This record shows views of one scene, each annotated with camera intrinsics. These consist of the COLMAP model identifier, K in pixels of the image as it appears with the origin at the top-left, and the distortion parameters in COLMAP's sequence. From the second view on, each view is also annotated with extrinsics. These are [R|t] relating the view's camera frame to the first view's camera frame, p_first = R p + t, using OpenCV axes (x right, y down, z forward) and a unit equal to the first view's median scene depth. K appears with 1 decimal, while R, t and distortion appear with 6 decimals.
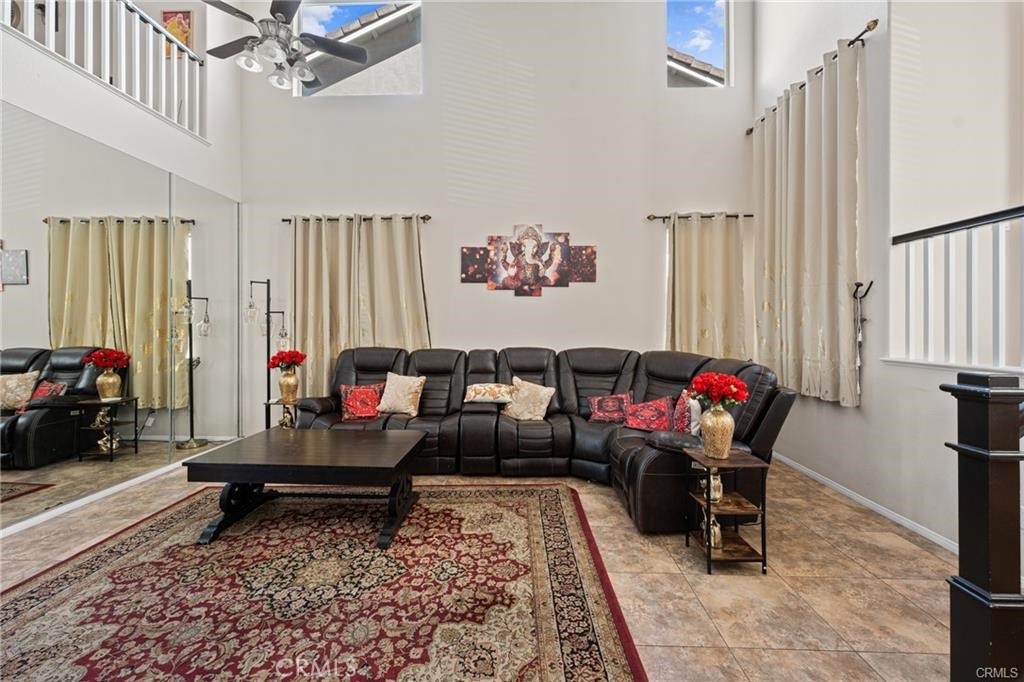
lens RADIAL K [[414.5, 0, 506.5], [0, 414.5, 330.4], [0, 0, 1]] dist [-0.001044, -0.000074]
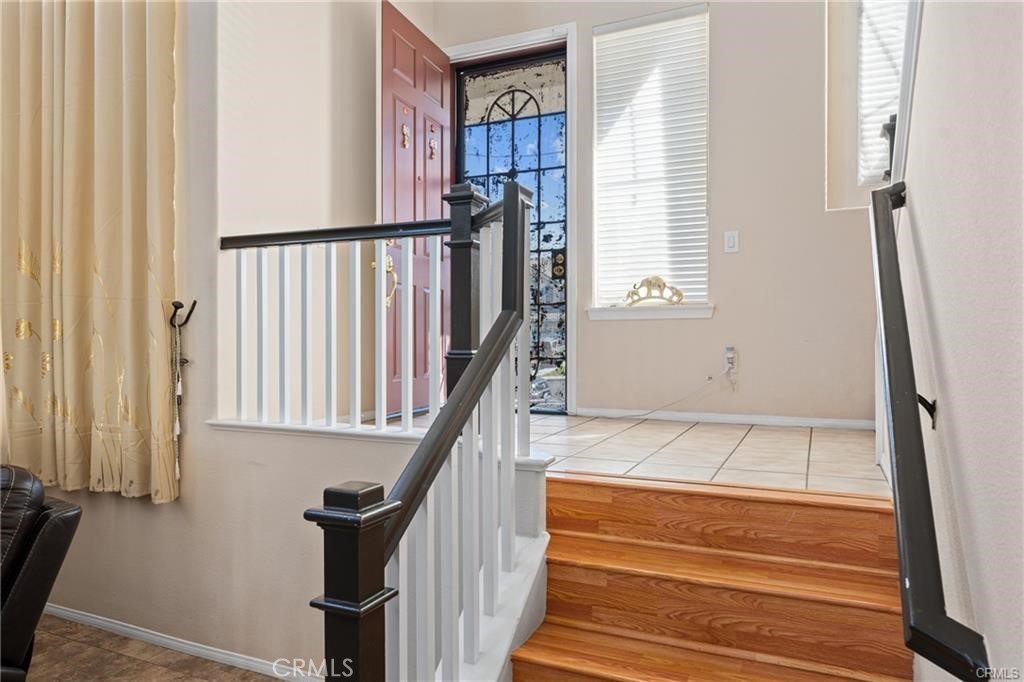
lens RADIAL K [[682.7, 0, 513.4], [0, 682.7, 337.1], [0, 0, 1]] dist [0.000978, -0.000620]
pose [[0.384883, 0.000210, 0.922965, 0.095320], [0.004887, 0.999985, -0.002266, -0.056766], [-0.922952, 0.005383, 0.384877, 0.136534]]
